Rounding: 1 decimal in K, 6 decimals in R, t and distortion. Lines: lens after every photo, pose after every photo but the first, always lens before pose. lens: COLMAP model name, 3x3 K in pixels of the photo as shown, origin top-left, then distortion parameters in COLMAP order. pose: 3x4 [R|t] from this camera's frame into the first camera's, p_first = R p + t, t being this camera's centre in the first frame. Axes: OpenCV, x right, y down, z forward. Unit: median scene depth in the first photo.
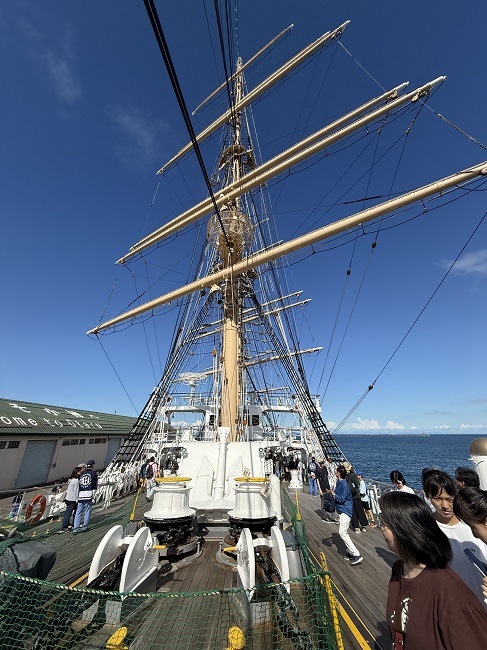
lens RADIAL K [[255.1, 0, 243.5], [0, 255.1, 325.0], [0, 0, 1]] dist [0.000122, 0.000018]
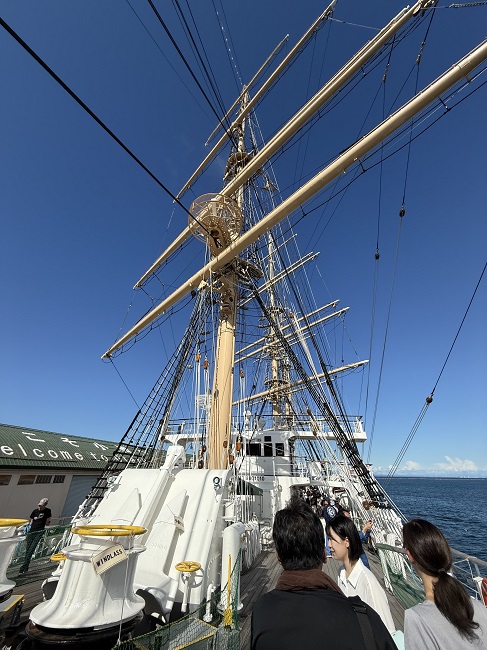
lens RADIAL K [[255.1, 0, 243.5], [0, 255.1, 325.0], [0, 0, 1]] dist [0.000122, 0.000018]
pose [[0.977106, -0.095631, -0.190051, 0.106983], [0.071135, 0.988722, -0.131788, 0.069378], [0.200511, 0.115252, 0.972889, 0.126754]]
